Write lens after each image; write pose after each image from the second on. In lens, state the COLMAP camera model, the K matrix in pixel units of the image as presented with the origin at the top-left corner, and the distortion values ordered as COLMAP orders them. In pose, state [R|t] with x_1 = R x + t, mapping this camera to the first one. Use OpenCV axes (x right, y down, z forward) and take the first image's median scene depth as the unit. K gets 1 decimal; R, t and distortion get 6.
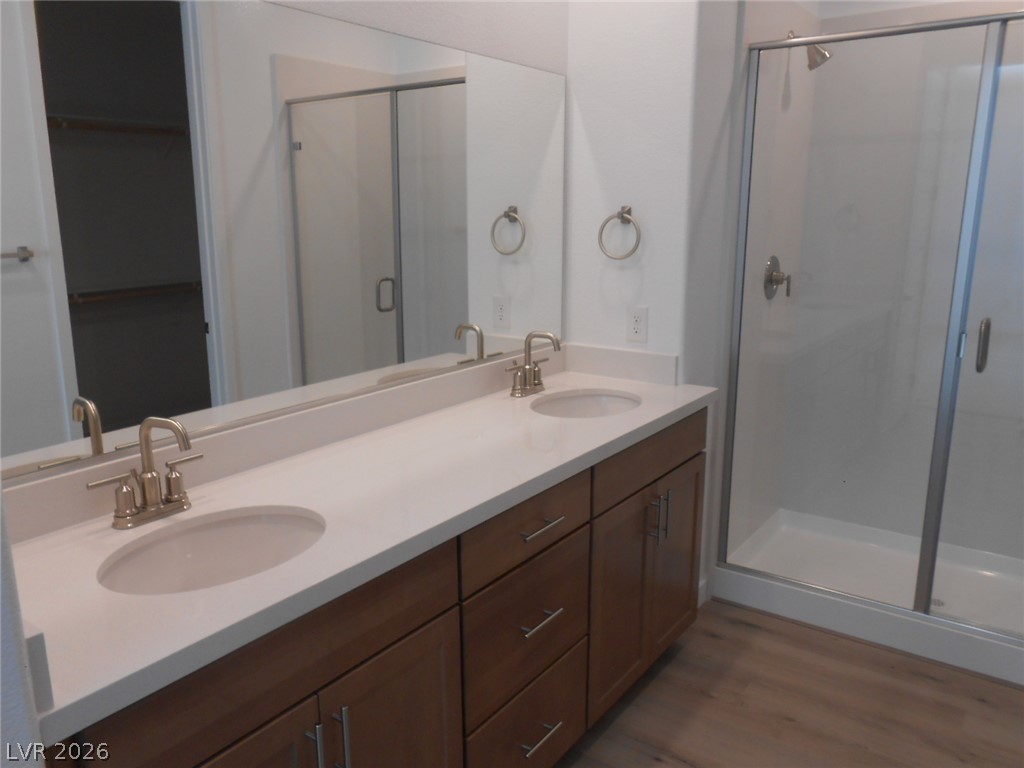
lens RADIAL K [[795.2, 0, 512.0], [0, 795.2, 384.0], [0, 0, 1]] dist [-0.008478, -0.009591]
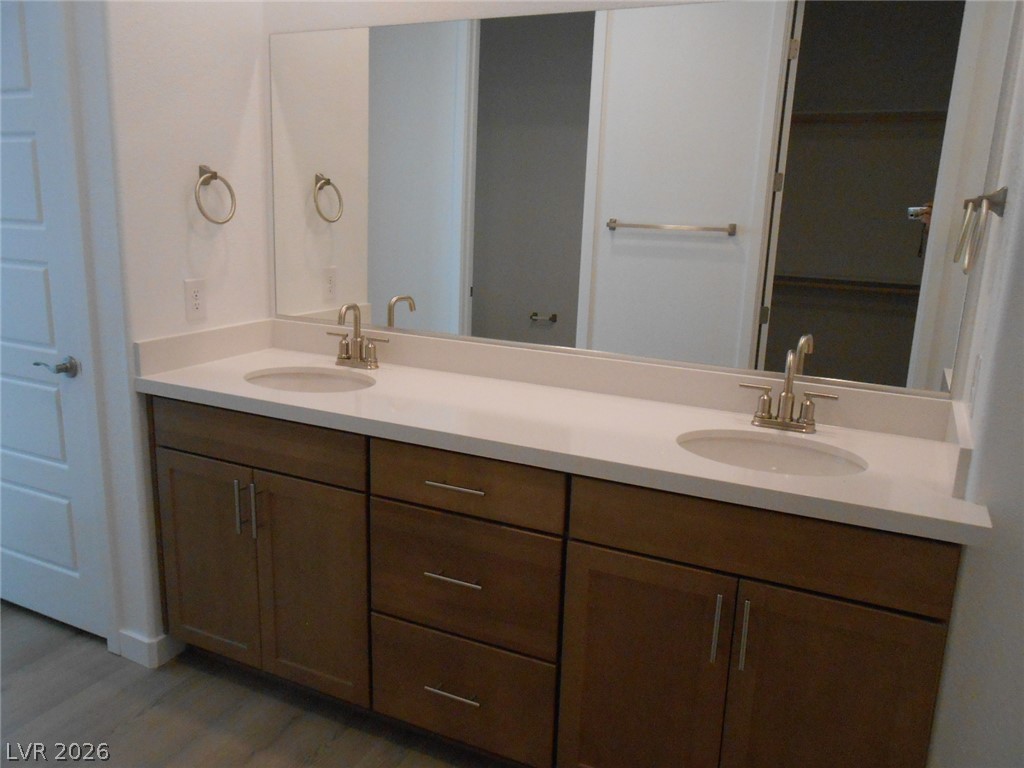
lens RADIAL K [[795.2, 0, 512.0], [0, 795.2, 384.0], [0, 0, 1]] dist [-0.008478, -0.009591]
pose [[0.172830, 0.237315, -0.955935, 0.854818], [-0.245047, 0.950383, 0.191633, -0.136445], [0.953982, 0.201129, 0.222408, 0.689195]]
